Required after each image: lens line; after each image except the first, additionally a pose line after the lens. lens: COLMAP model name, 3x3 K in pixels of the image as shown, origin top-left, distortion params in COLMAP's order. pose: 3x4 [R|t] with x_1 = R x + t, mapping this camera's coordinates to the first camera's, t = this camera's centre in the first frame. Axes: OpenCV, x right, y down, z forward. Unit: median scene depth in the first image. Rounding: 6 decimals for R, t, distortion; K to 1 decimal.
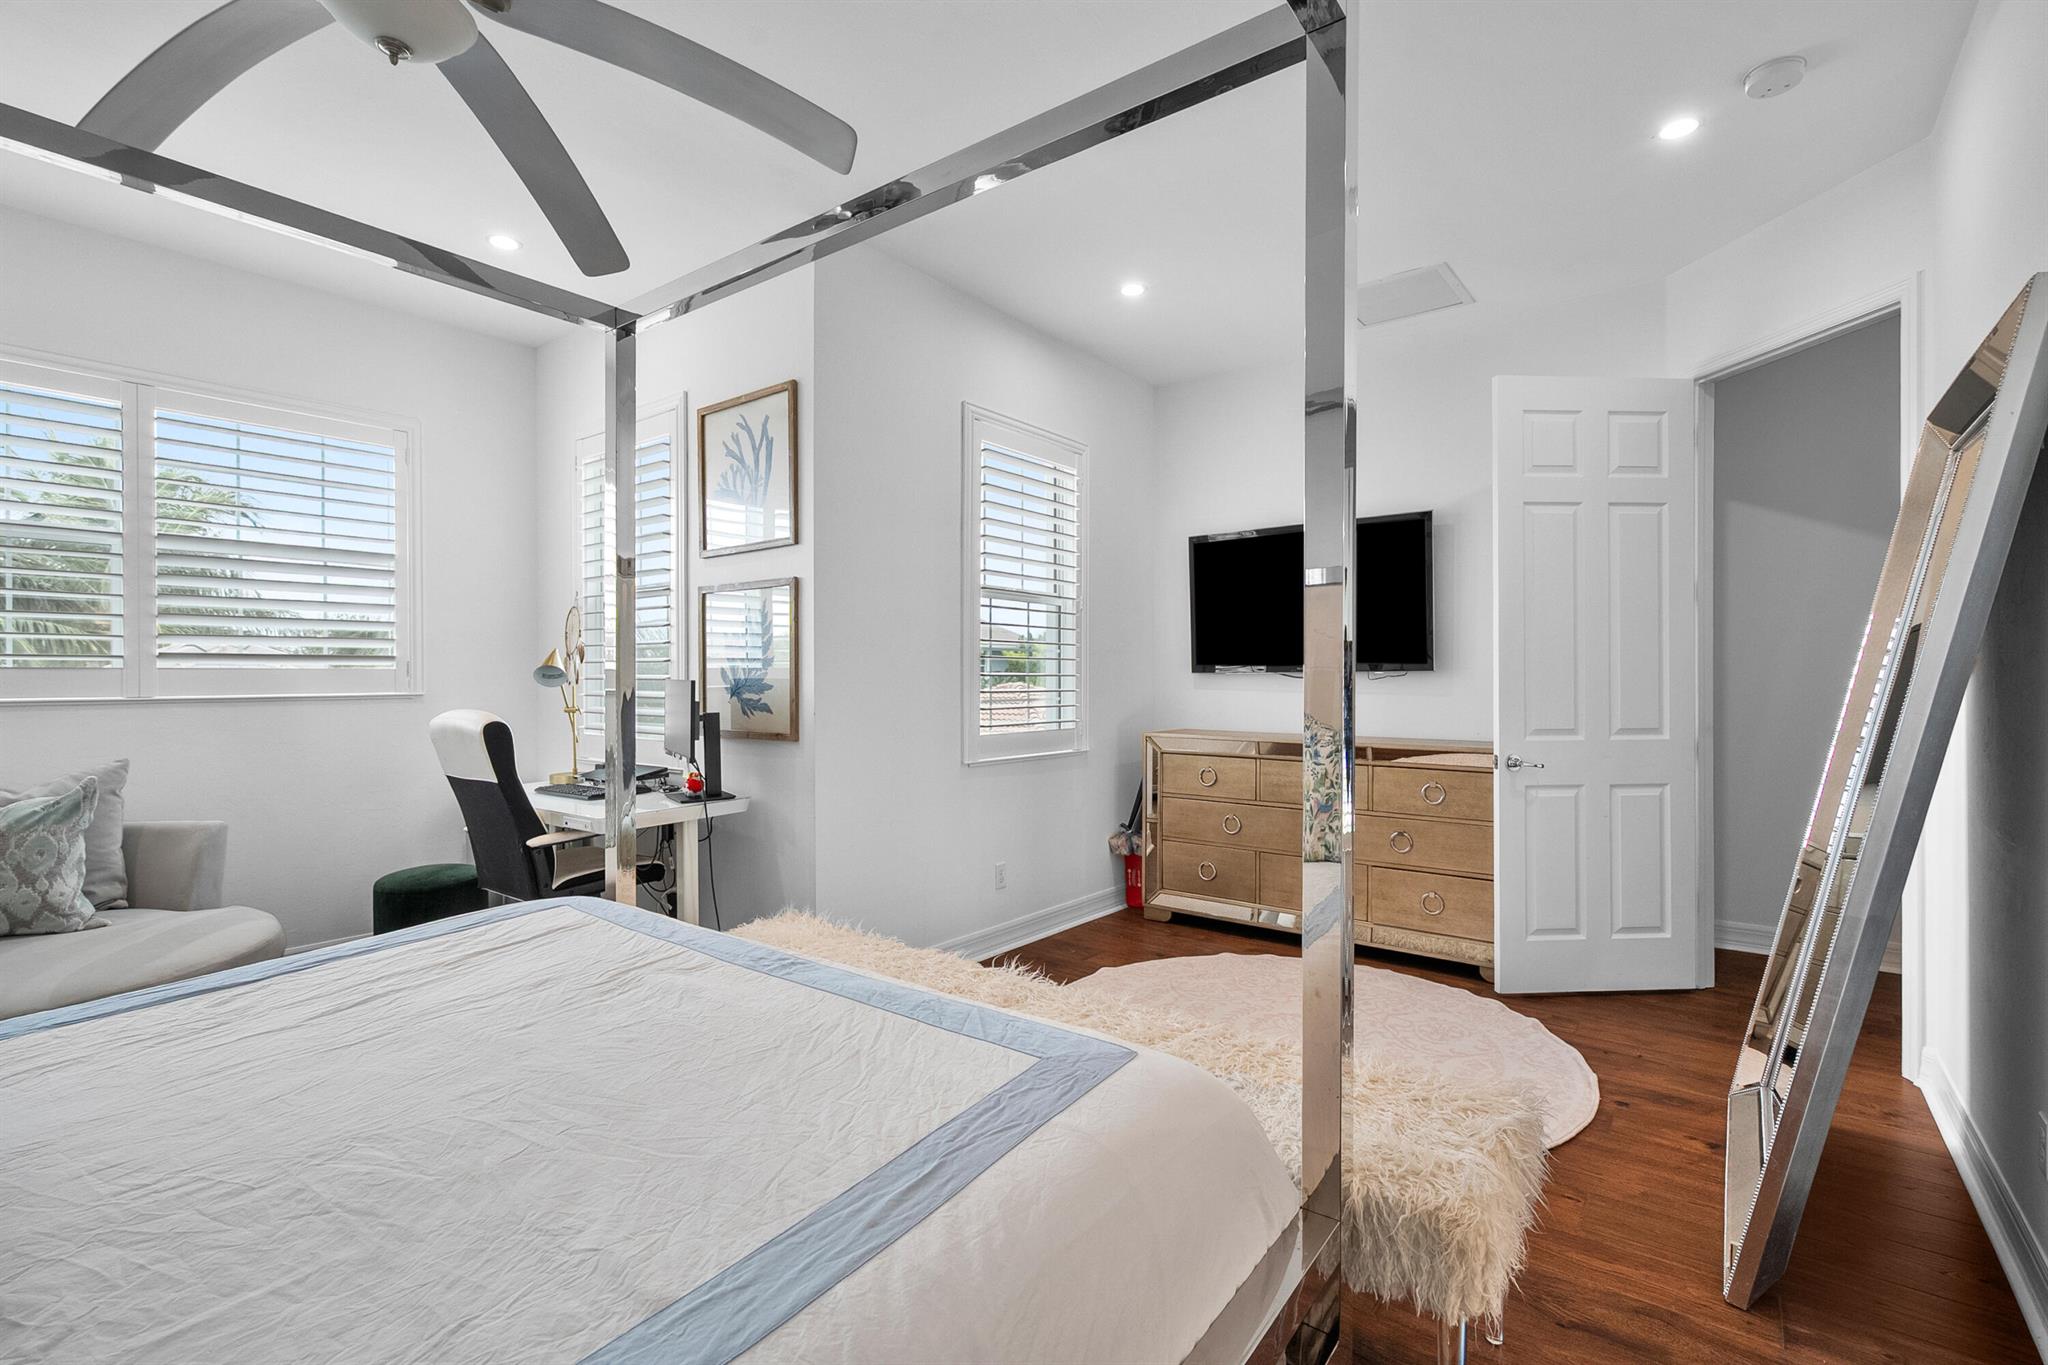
lens RADIAL K [[927.8, 0, 1033.0], [0, 927.8, 677.3], [0, 0, 1]] dist [0.002254, 0.000505]
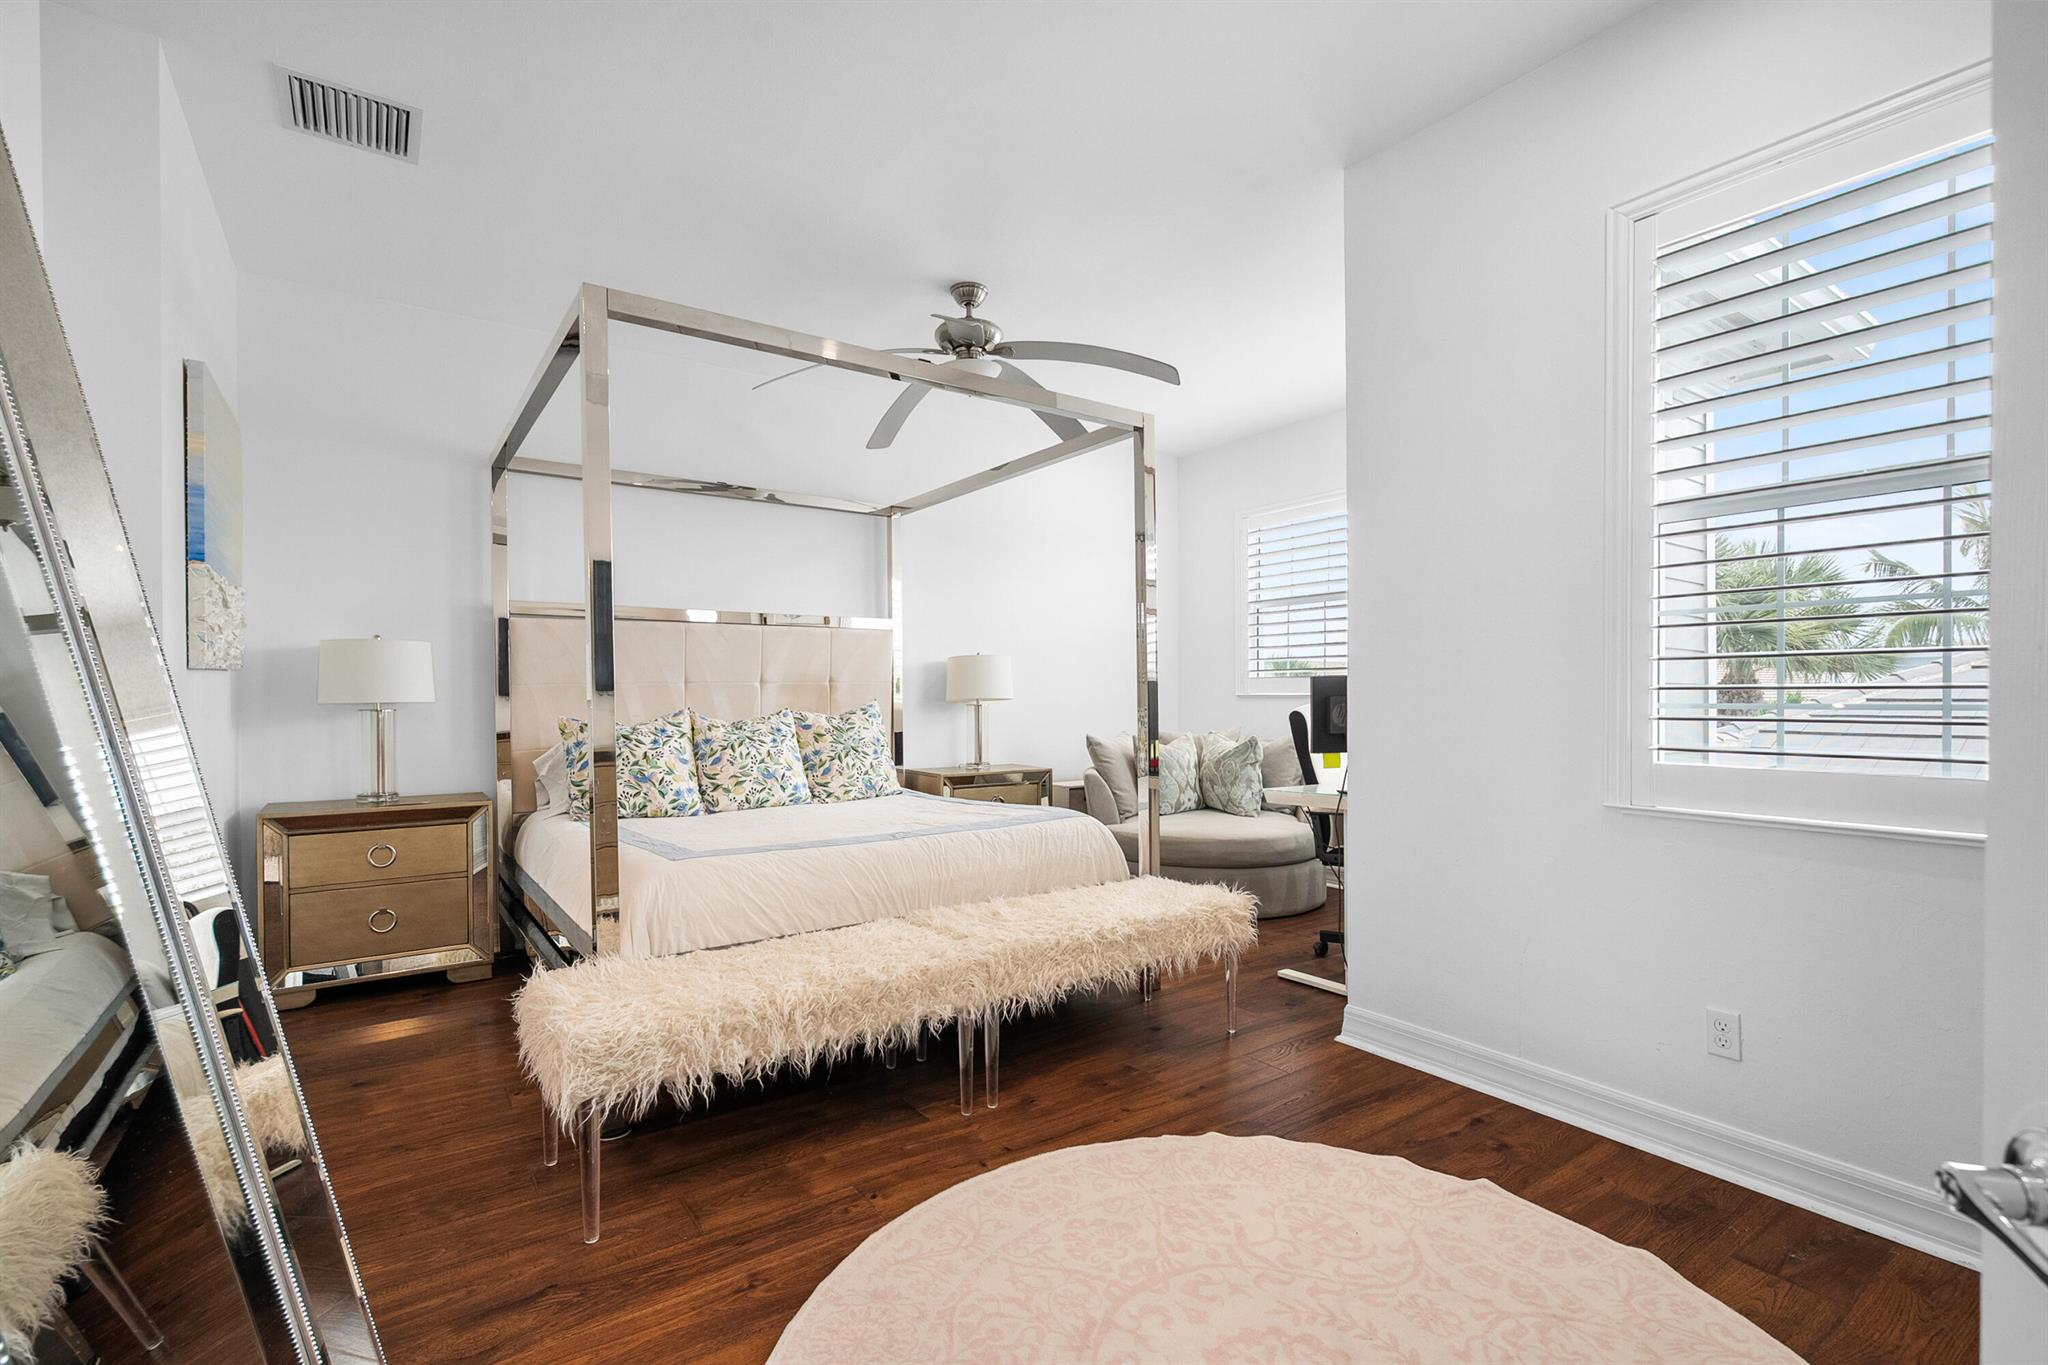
lens RADIAL K [[927.8, 0, 1027.7], [0, 927.8, 696.3], [0, 0, 1]] dist [0.002254, 0.000505]
pose [[-0.304622, 0.001830, -0.952472, 0.700943], [0.013351, 0.999908, -0.002349, 0.018829], [0.952380, -0.013432, -0.304618, 0.918969]]
